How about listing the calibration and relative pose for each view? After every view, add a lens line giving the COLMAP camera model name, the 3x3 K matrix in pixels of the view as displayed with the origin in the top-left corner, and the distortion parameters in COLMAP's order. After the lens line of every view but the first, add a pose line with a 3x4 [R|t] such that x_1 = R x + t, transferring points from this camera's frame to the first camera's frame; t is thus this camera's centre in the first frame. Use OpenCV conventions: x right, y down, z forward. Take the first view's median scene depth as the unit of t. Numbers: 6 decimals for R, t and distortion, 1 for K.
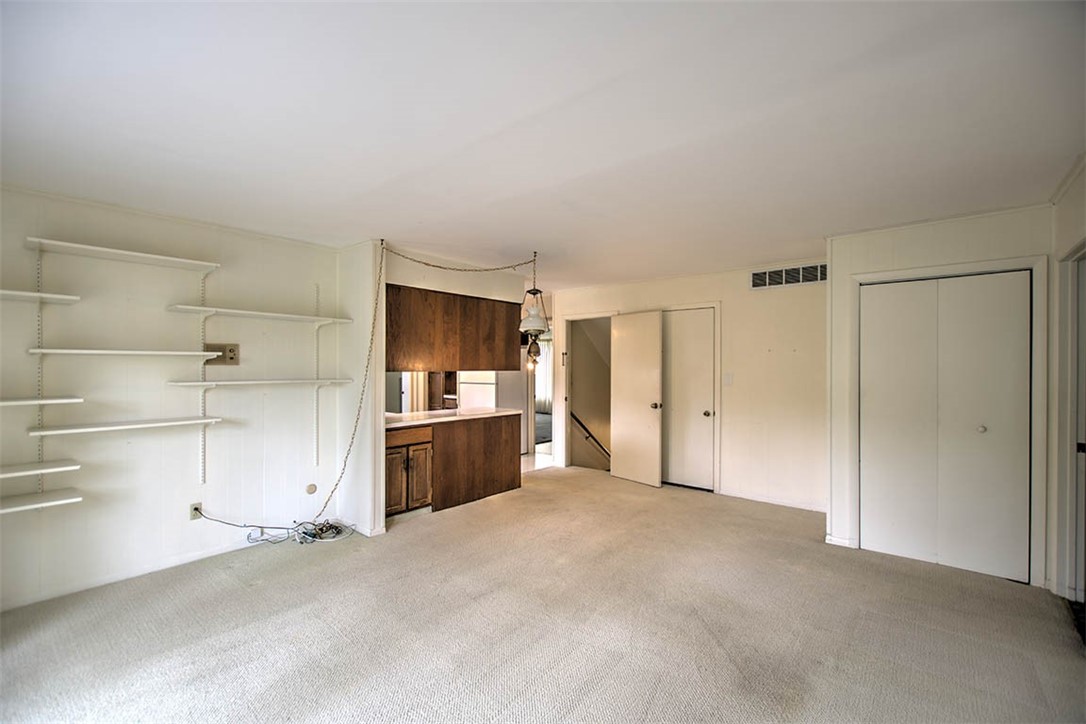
lens RADIAL K [[466.7, 0, 538.1], [0, 466.7, 364.0], [0, 0, 1]] dist [-0.007639, 0.000571]
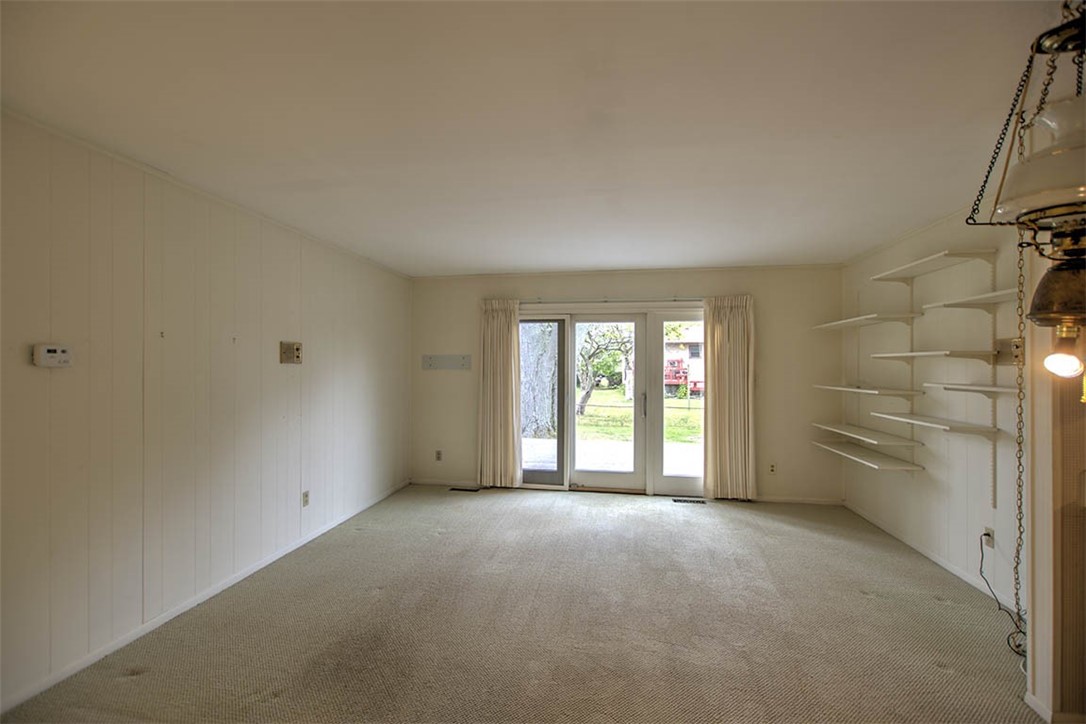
lens RADIAL K [[466.7, 0, 538.1], [0, 466.7, 364.0], [0, 0, 1]] dist [-0.007639, 0.000571]
pose [[-0.864073, -0.005912, -0.503332, 0.422422], [-0.004443, 0.999982, -0.004117, 0.008905], [0.503347, -0.001321, -0.864084, 1.379659]]
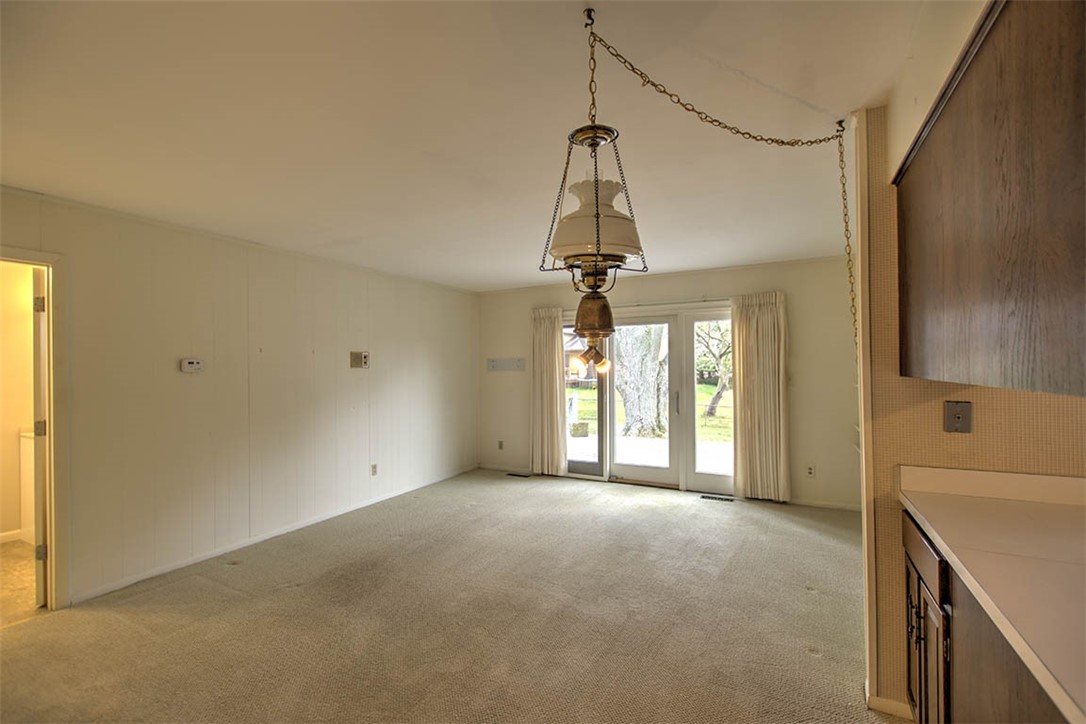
lens RADIAL K [[466.7, 0, 538.1], [0, 466.7, 364.0], [0, 0, 1]] dist [-0.007639, 0.000571]
pose [[-0.978479, 0.007479, -0.206211, 0.128115], [0.008955, 0.999941, -0.006227, 0.008110], [0.206152, -0.007940, -0.978488, 1.695846]]
